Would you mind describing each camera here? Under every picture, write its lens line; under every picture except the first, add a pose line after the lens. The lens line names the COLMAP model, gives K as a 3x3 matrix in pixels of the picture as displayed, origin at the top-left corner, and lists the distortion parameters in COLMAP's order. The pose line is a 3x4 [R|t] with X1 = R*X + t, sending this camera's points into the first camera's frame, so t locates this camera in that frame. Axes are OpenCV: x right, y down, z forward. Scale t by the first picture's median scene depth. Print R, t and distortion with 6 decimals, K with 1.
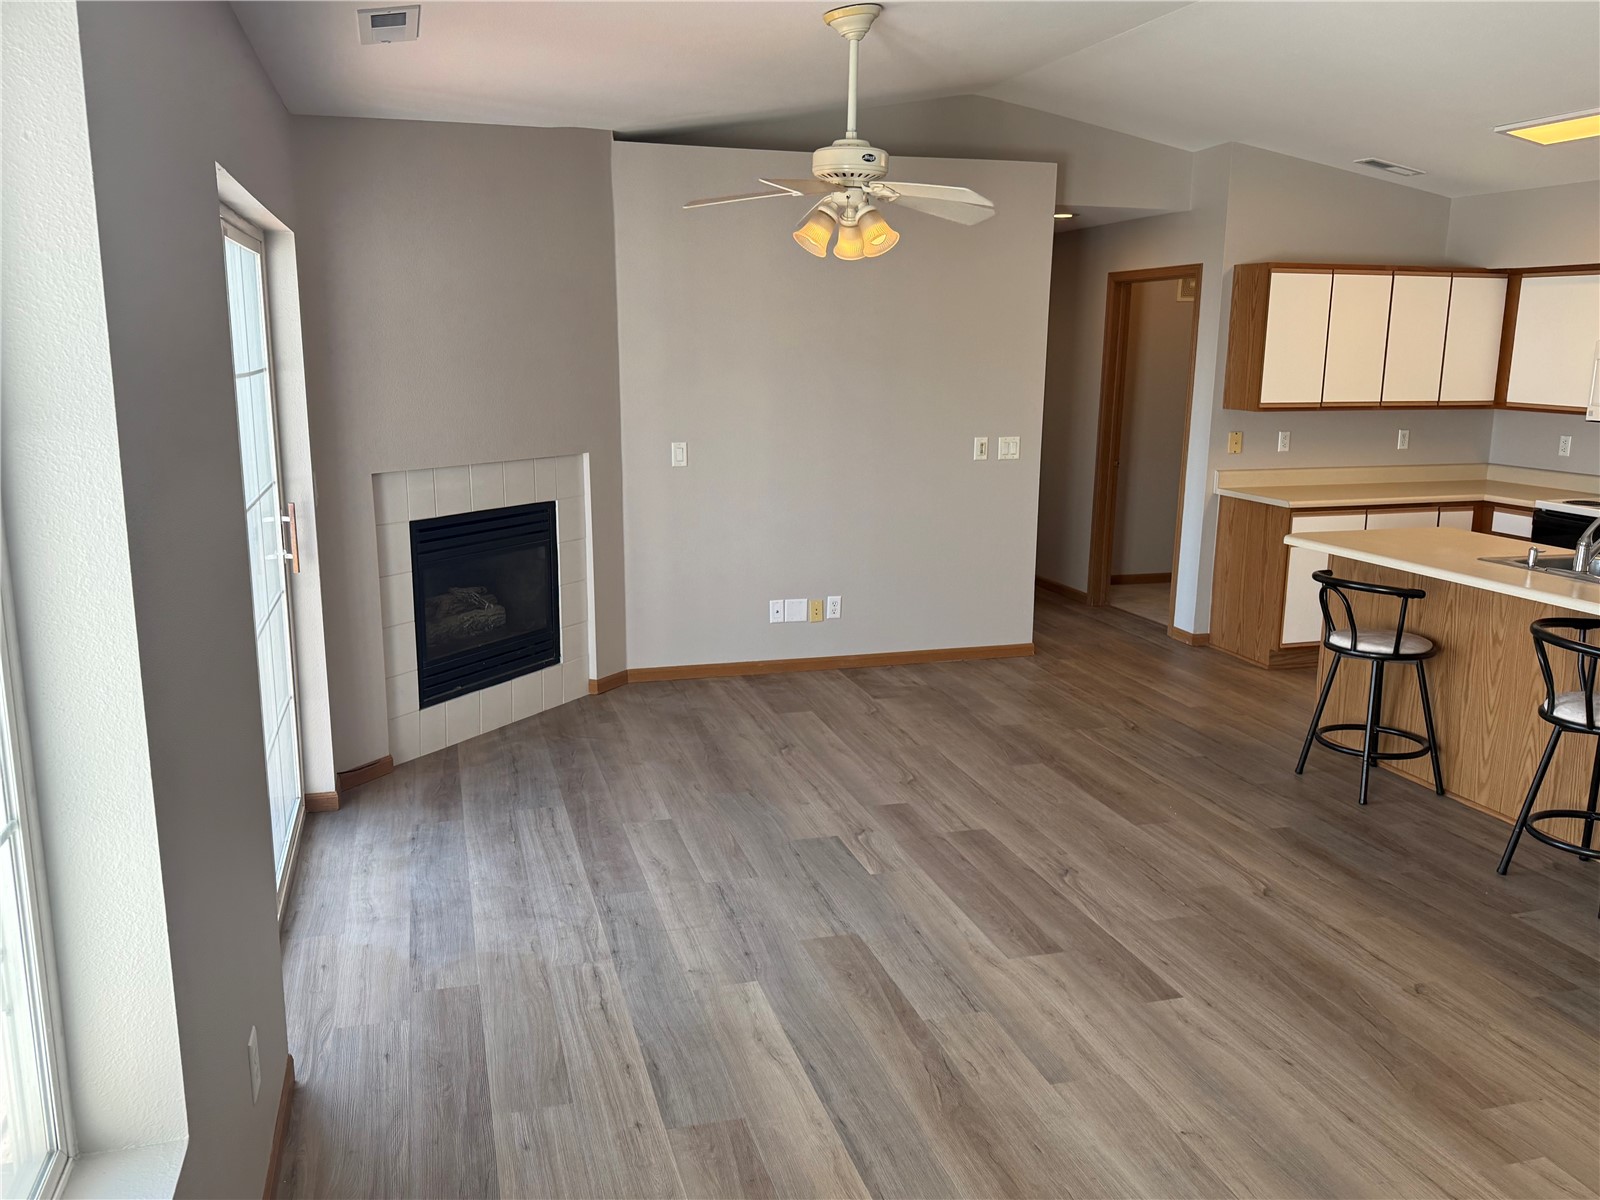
lens RADIAL K [[1249.2, 0, 789.5], [0, 1249.2, 598.0], [0, 0, 1]] dist [0.132017, -0.237640]
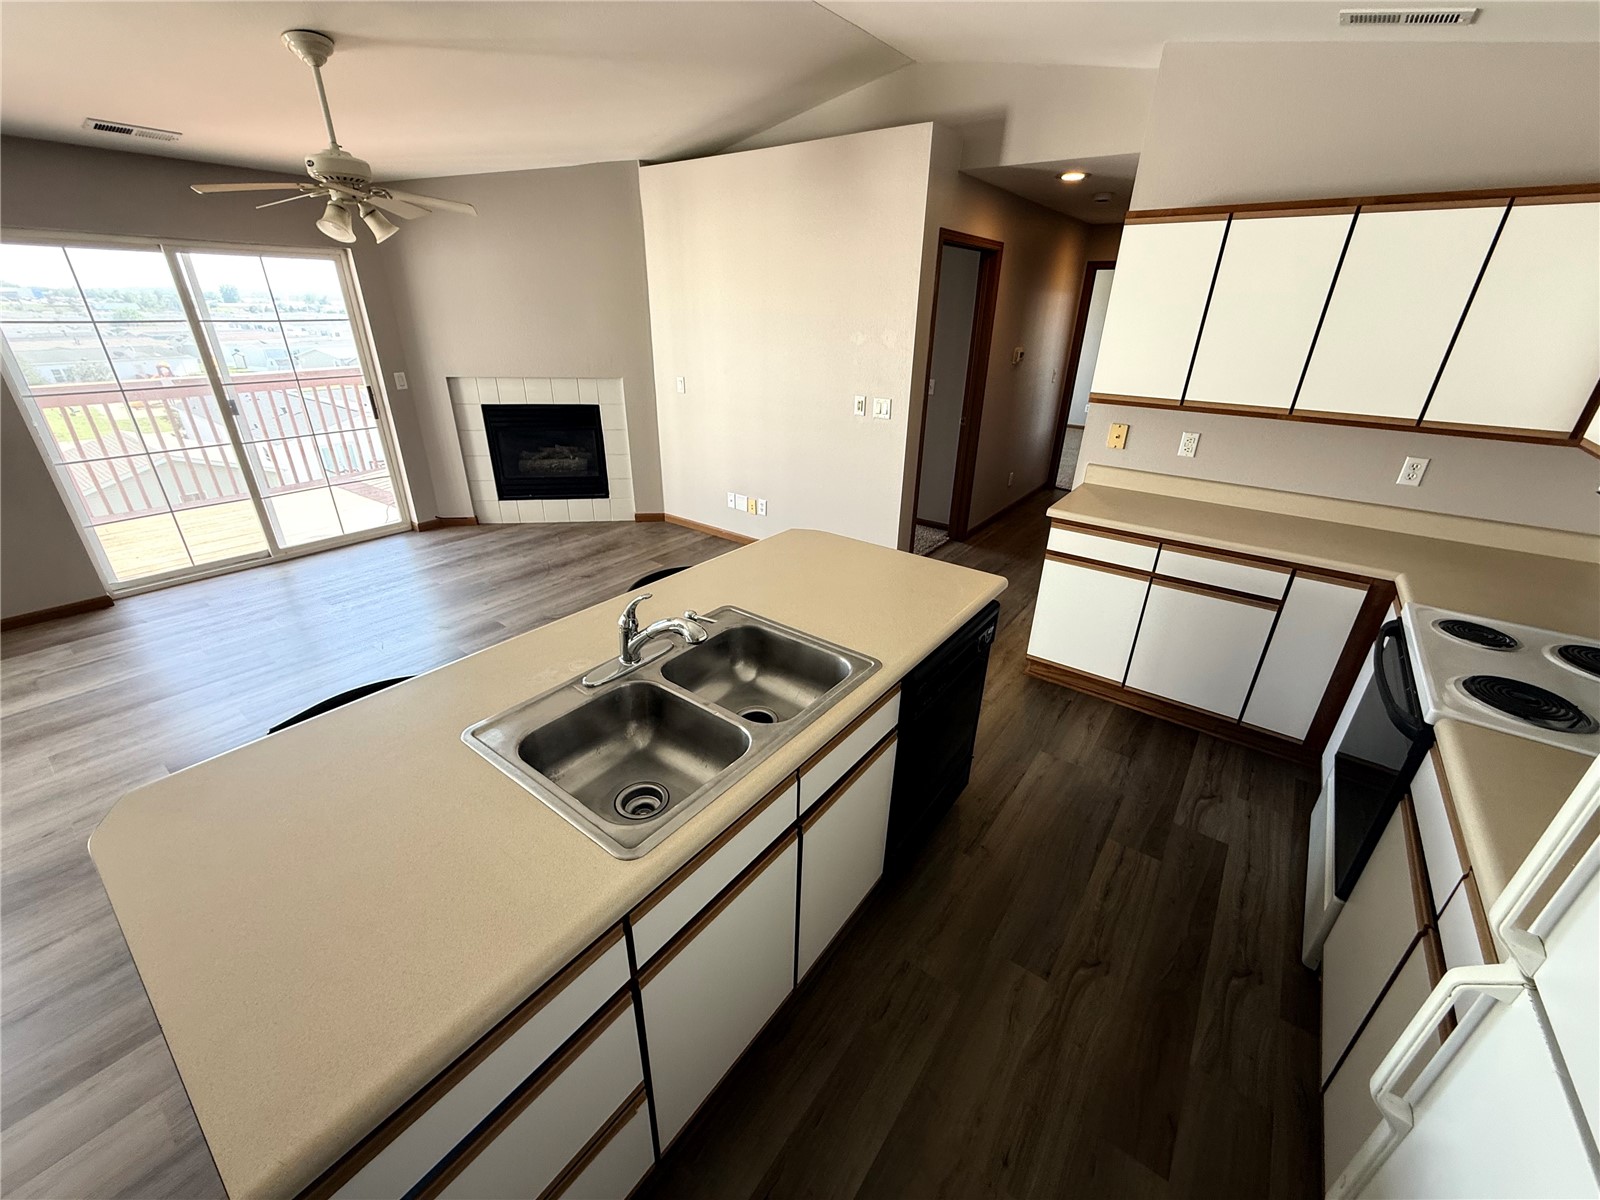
lens RADIAL K [[637.8, 0, 796.1], [0, 637.8, 599.3], [0, 0, 1]] dist [0.000075, -0.000305]
pose [[0.599833, 0.338780, -0.724865, 0.811925], [-0.169421, 0.939174, 0.298744, -0.154026], [0.781983, -0.056389, 0.620744, 0.740501]]
